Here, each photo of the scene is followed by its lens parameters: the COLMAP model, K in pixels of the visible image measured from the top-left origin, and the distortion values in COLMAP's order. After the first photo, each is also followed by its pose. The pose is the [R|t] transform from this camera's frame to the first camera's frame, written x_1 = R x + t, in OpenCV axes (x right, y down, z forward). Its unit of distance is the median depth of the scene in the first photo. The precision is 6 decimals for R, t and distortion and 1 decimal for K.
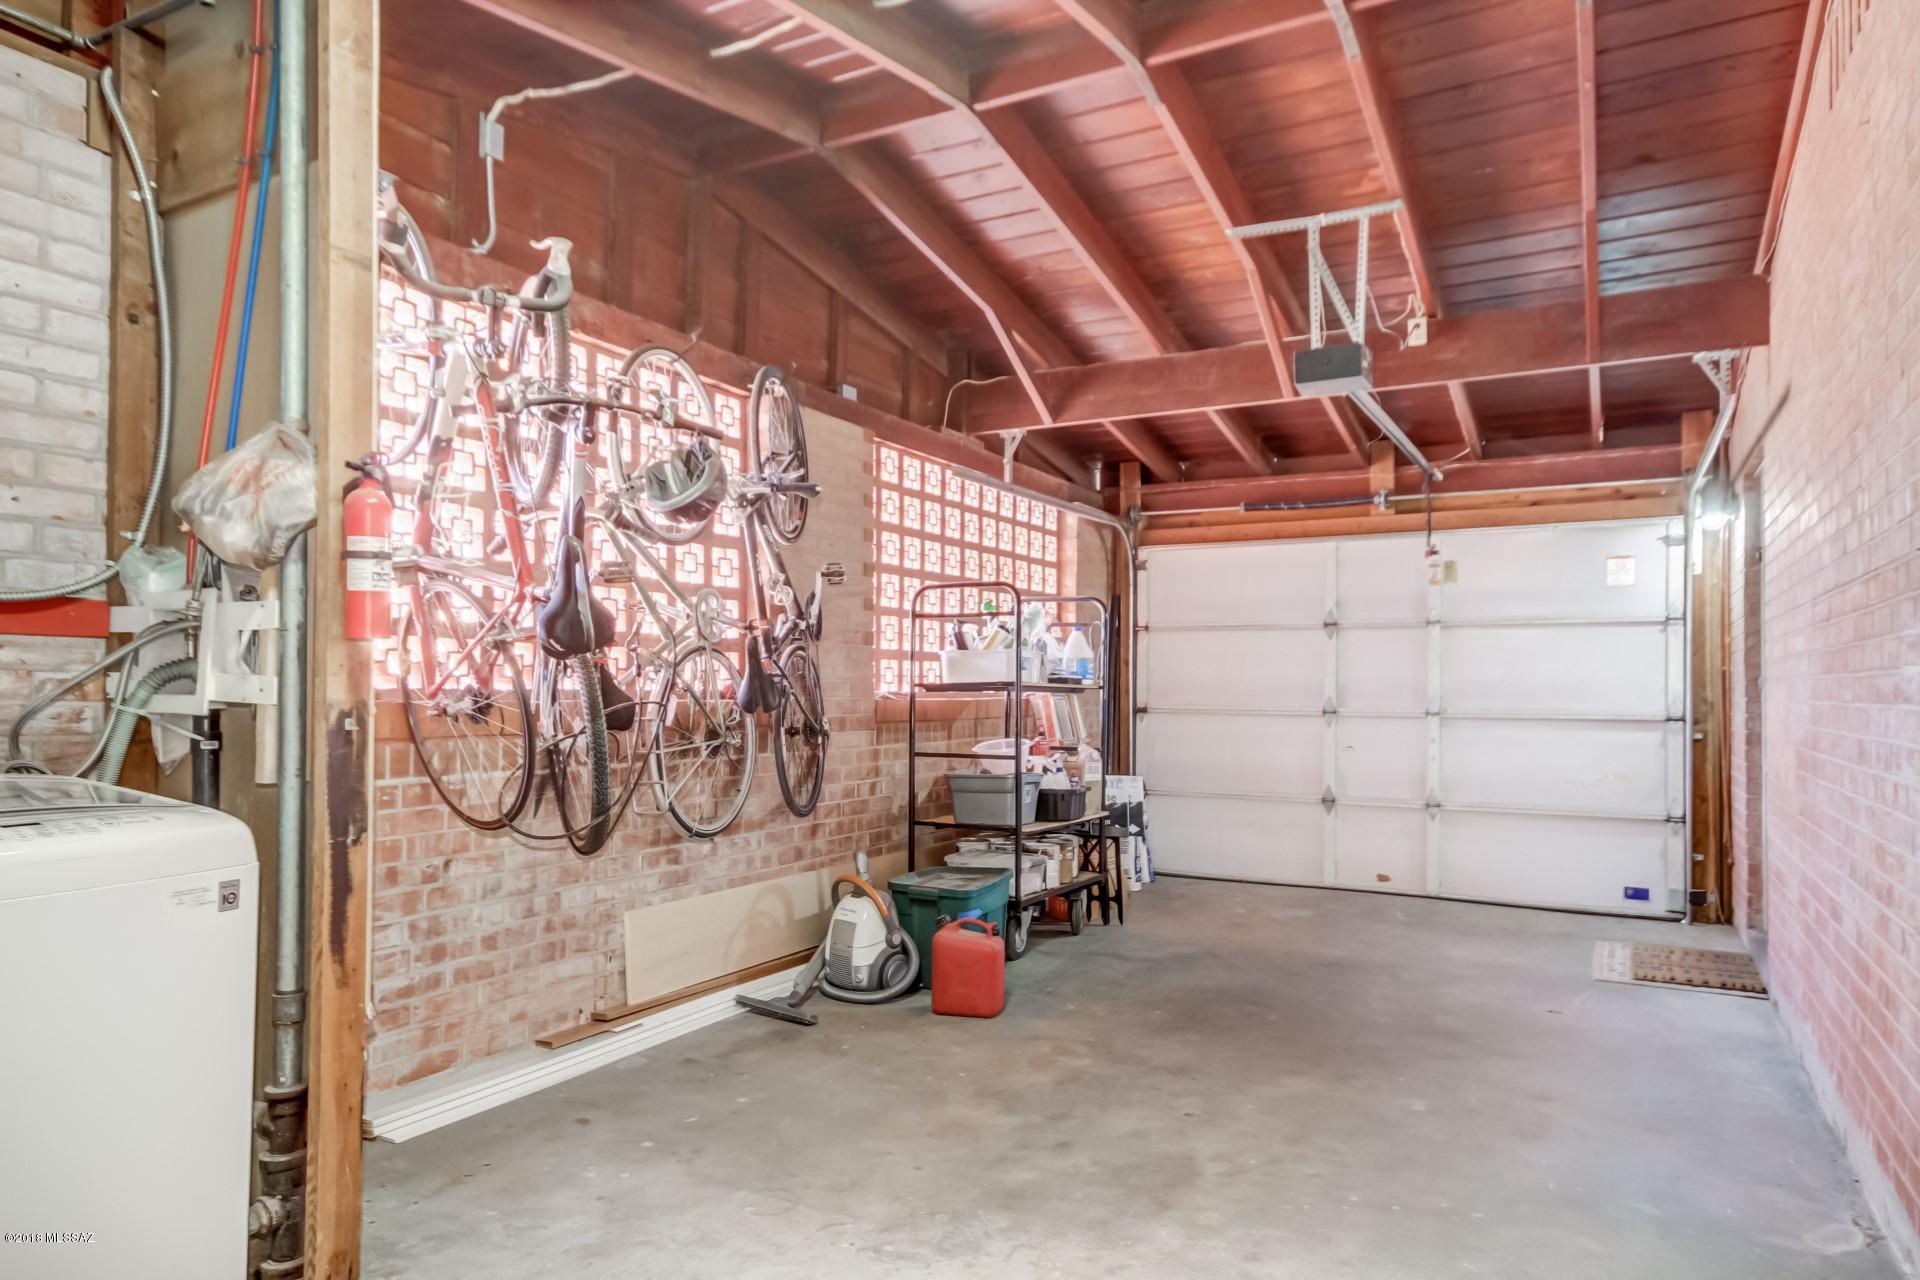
lens RADIAL K [[1190.1, 0, 956.2], [0, 1190.1, 649.9], [0, 0, 1]] dist [0.003176, 0.000603]
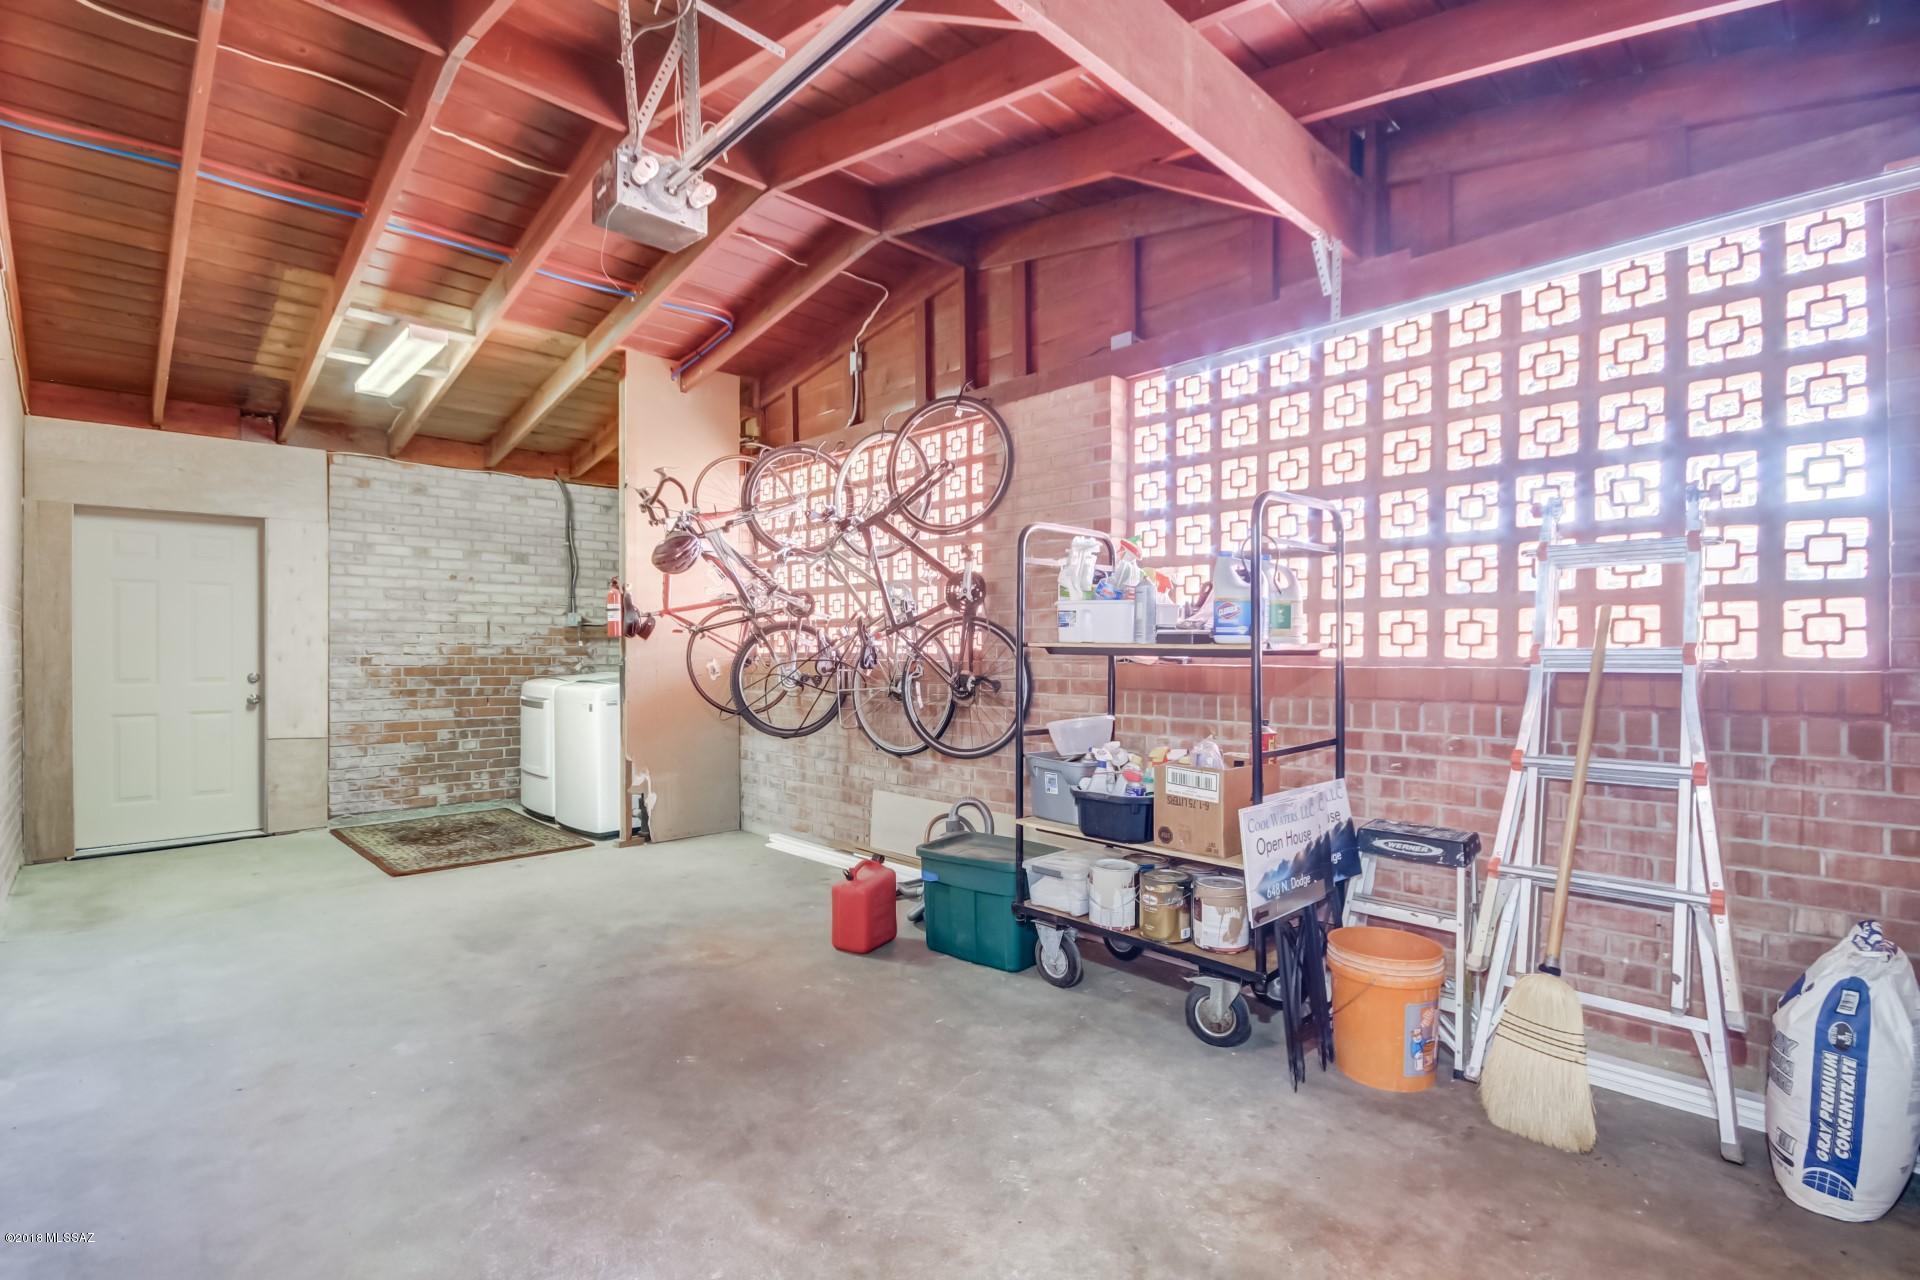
lens RADIAL K [[894.4, 0, 956.4], [0, 894.4, 654.8], [0, 0, 1]] dist [-0.004760, -0.000199]
pose [[-0.298669, -0.005702, -0.954340, 0.902758], [0.024920, 0.999595, -0.013772, 0.058339], [0.954031, -0.027896, -0.298406, 1.557214]]
